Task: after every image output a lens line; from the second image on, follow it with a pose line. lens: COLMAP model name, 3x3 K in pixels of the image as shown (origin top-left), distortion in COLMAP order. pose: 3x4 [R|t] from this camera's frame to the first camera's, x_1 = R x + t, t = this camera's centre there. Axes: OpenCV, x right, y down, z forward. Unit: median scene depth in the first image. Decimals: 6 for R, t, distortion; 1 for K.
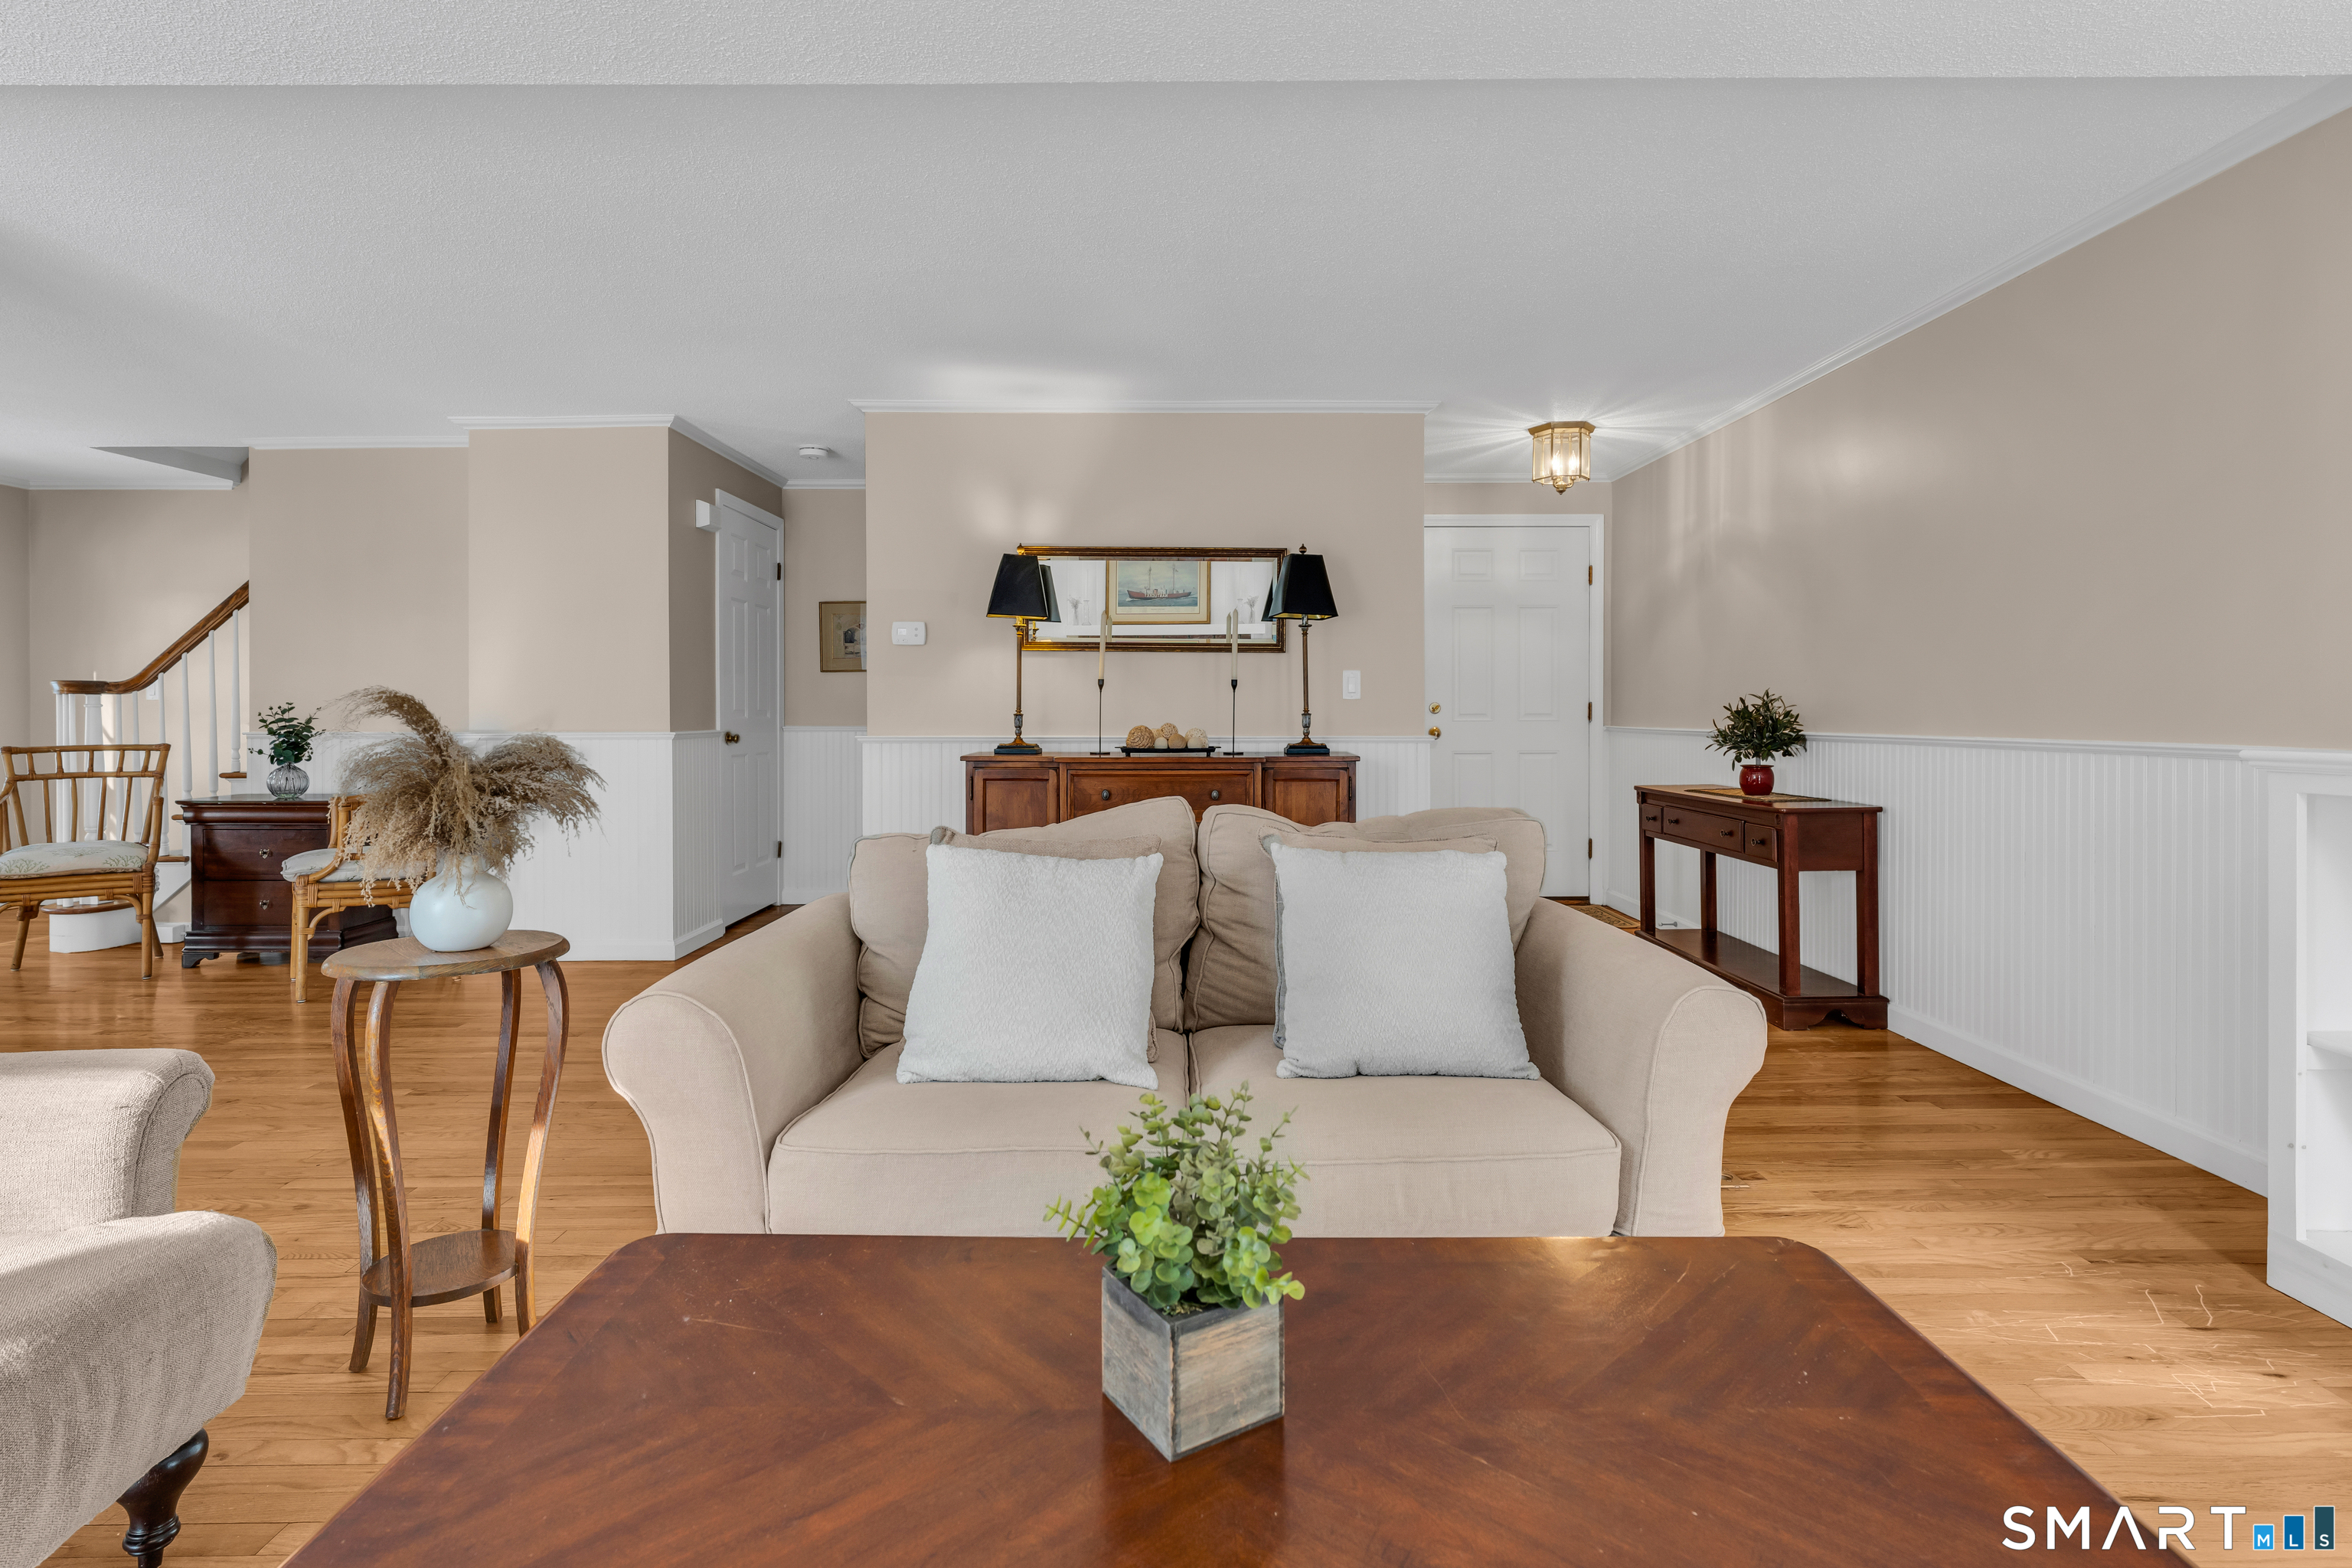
lens RADIAL K [[1153.0, 0, 1165.6], [0, 1153.0, 714.6], [0, 0, 1]] dist [-0.001867, -0.000958]
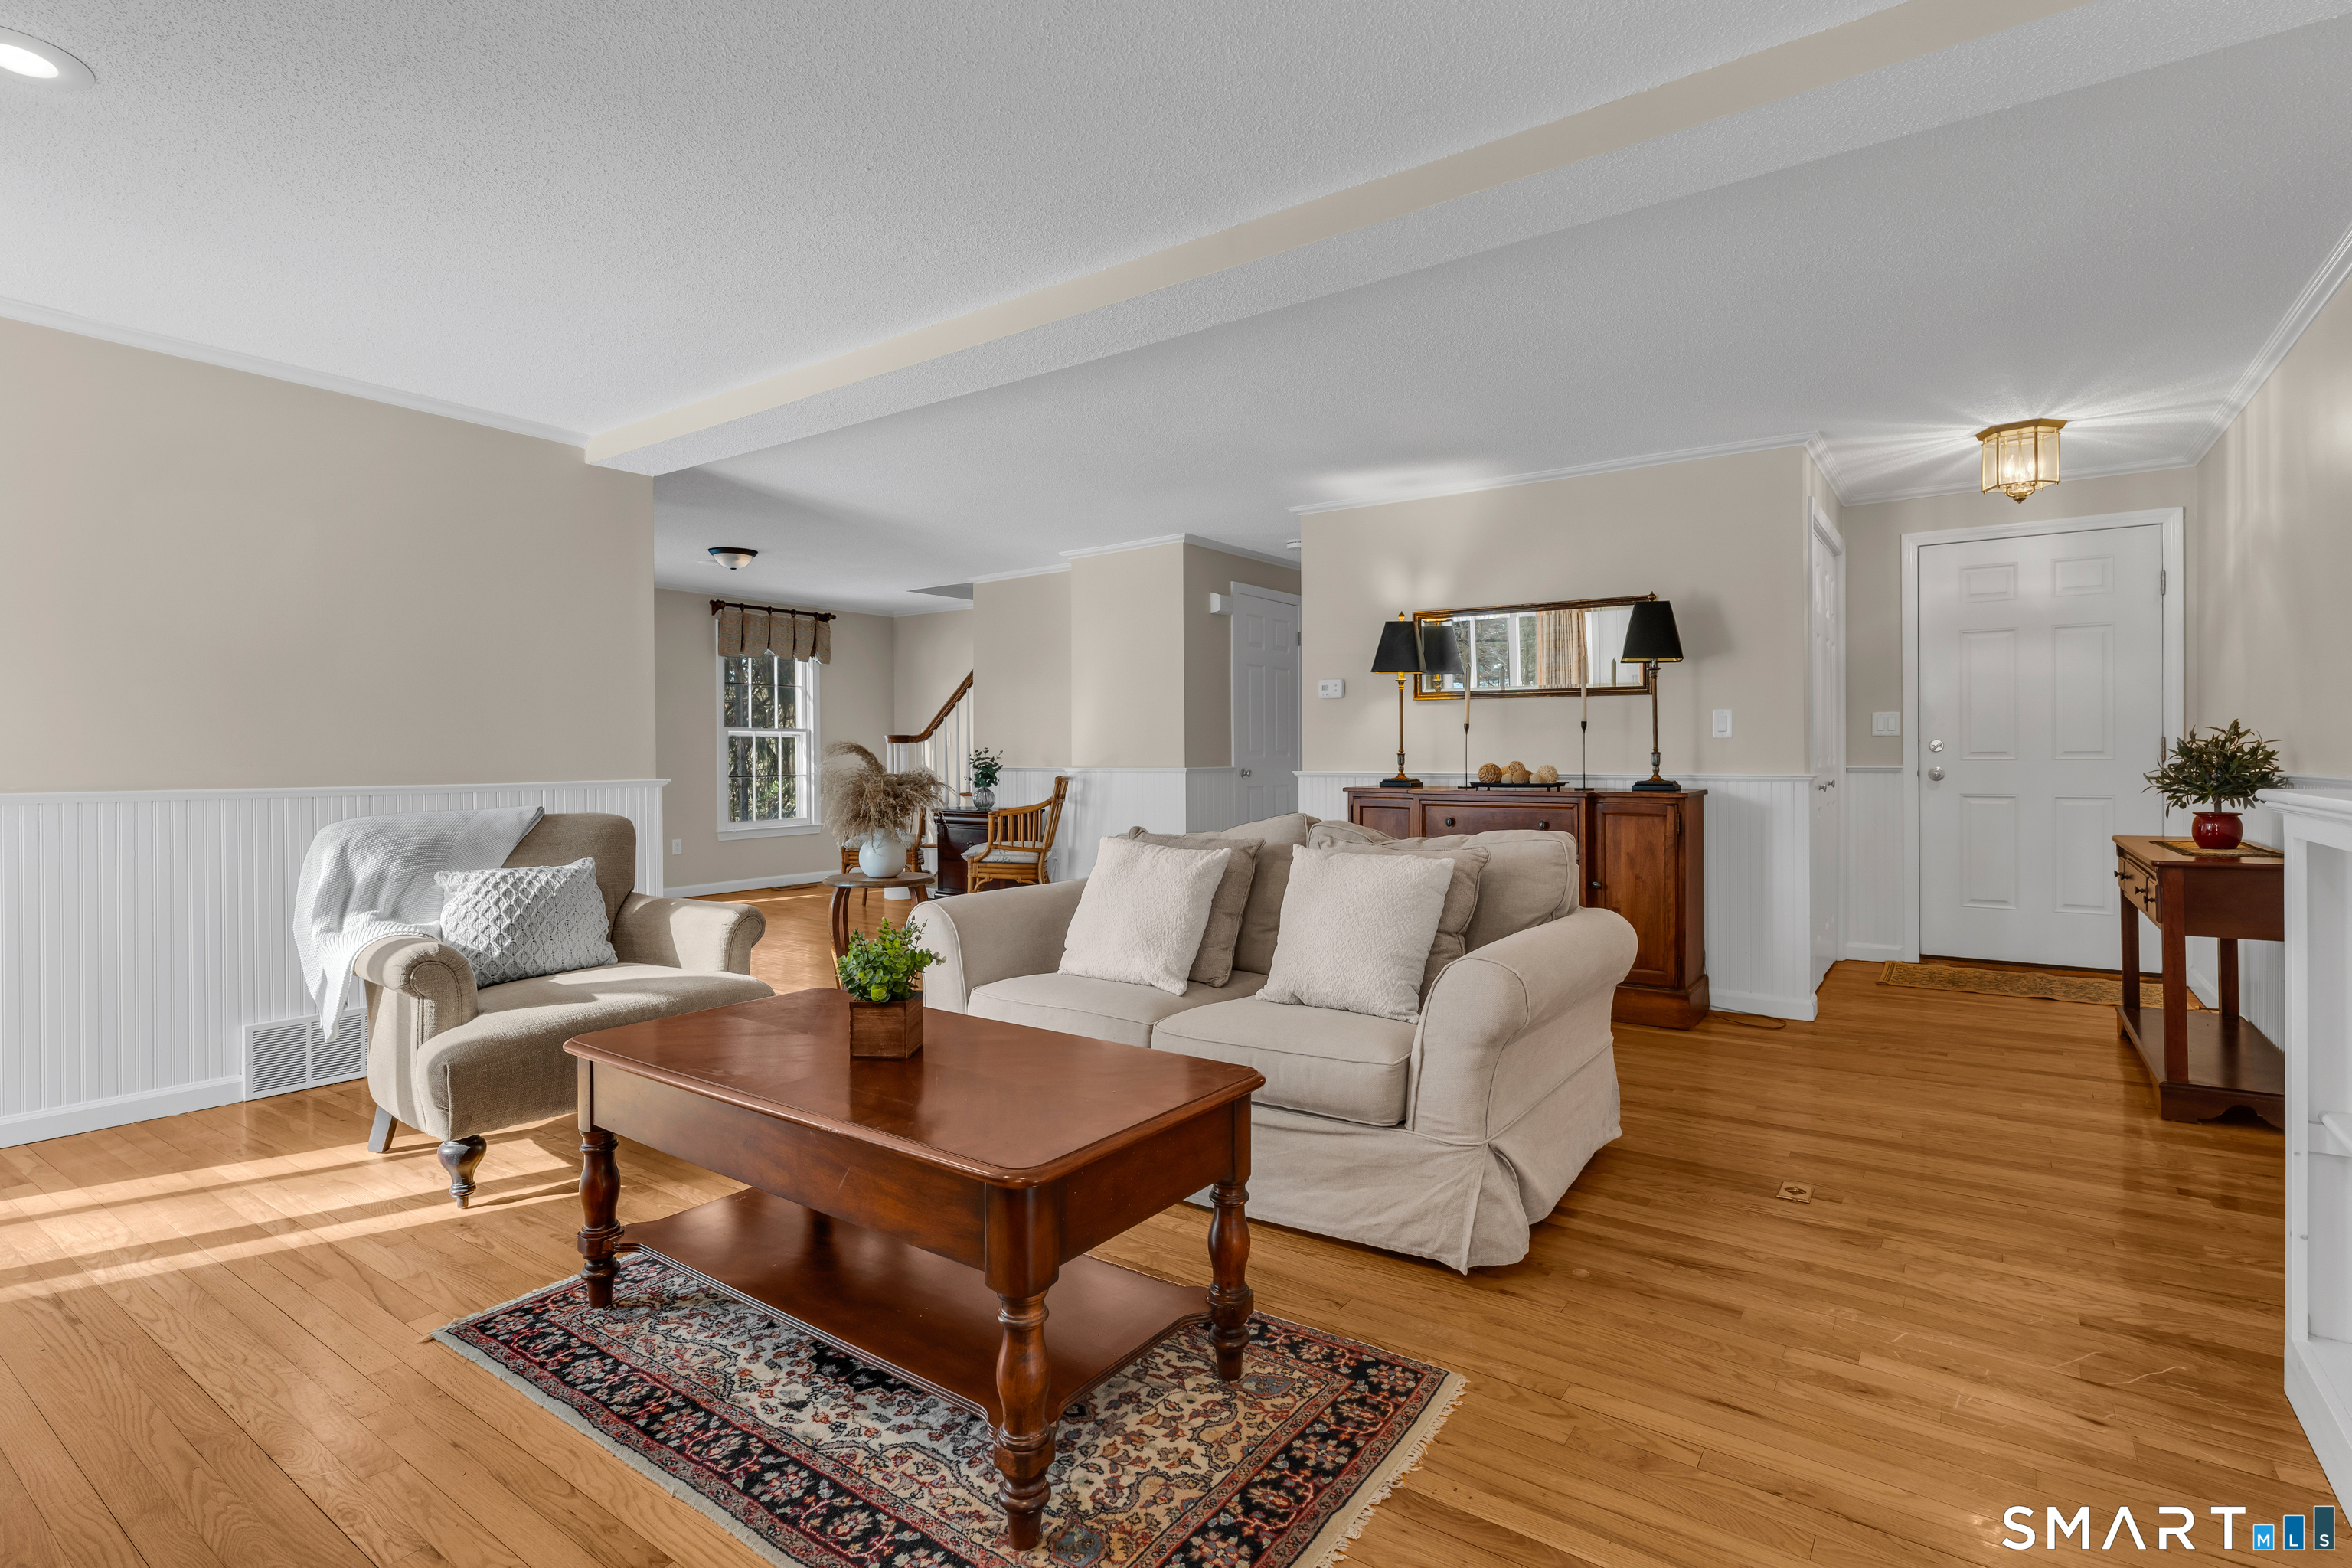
lens RADIAL K [[1153.0, 0, 1170.0], [0, 1153.0, 746.7], [0, 0, 1]] dist [-0.001867, -0.000958]
pose [[0.806475, -0.006913, -0.591228, 0.384655], [0.002030, 0.999958, -0.008923, 0.002669], [0.591265, 0.005996, 0.806455, -0.109810]]
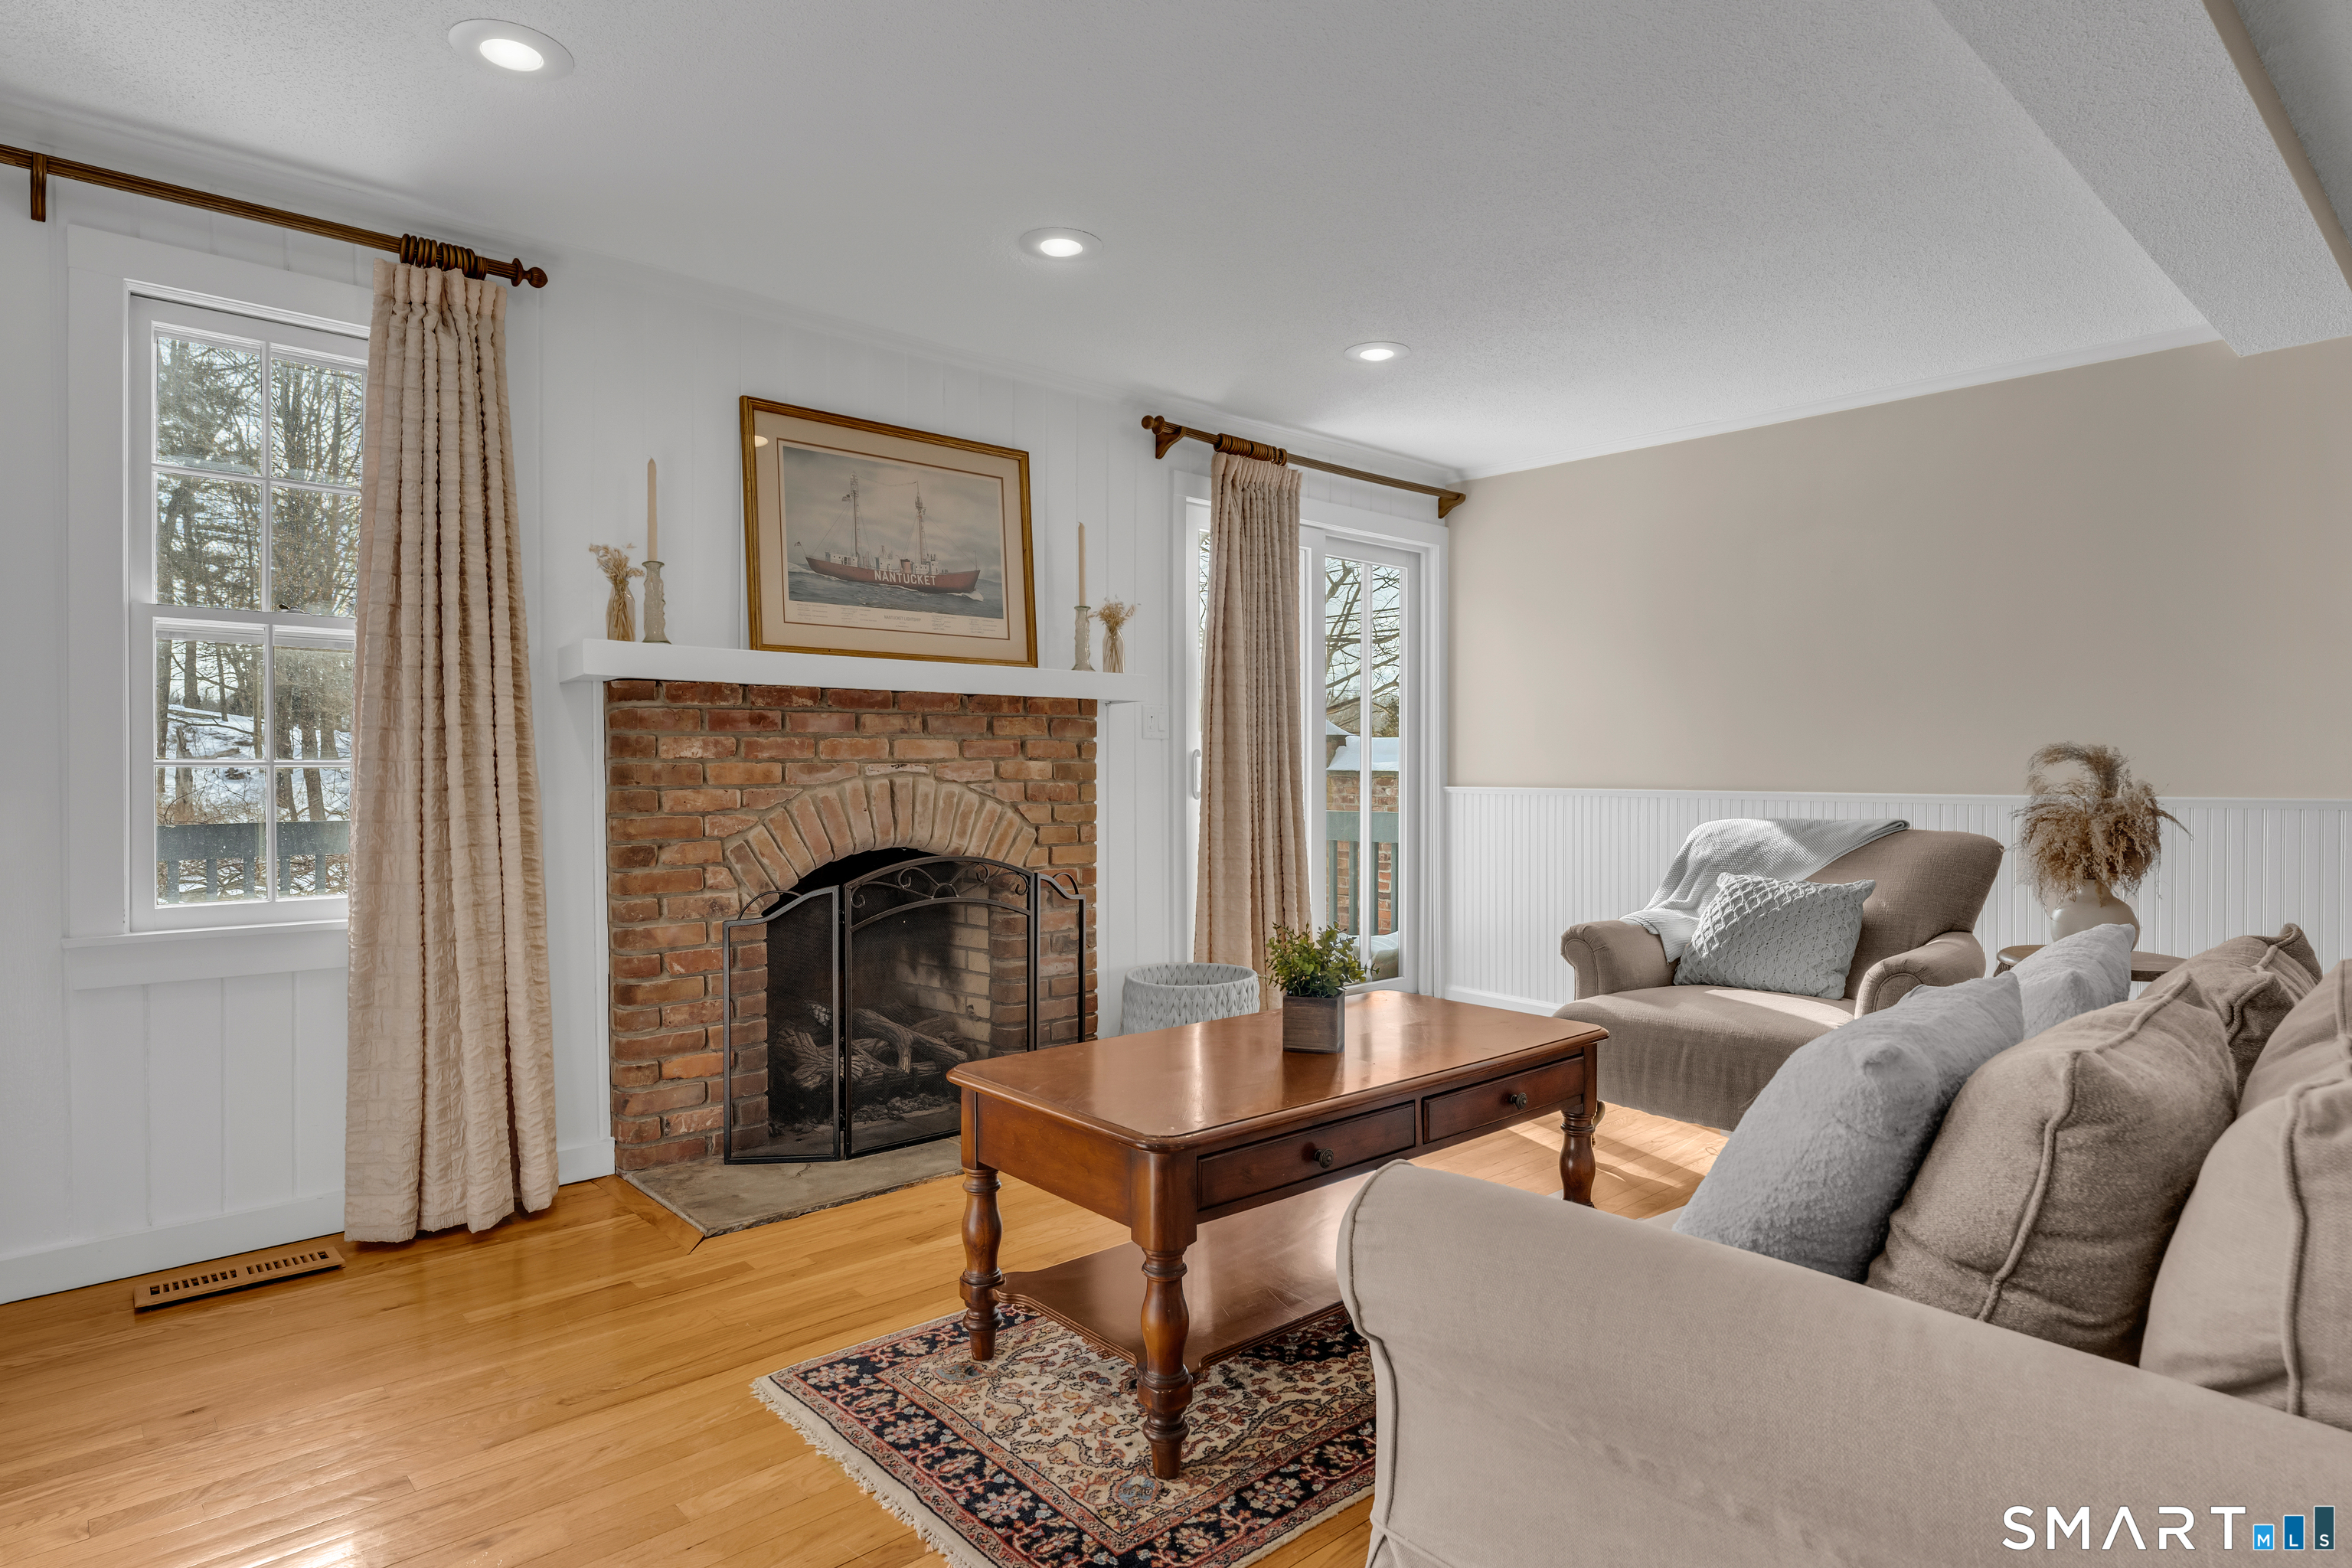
lens RADIAL K [[1240.2, 0, 1168.0], [0, 1240.2, 768.2], [0, 0, 1]] dist [-0.000405, 0.001441]
pose [[-0.755566, 0.002999, -0.655066, 0.414245], [0.003408, 0.999994, 0.000647, 0.000640], [0.655064, -0.001743, -0.755572, 0.567125]]
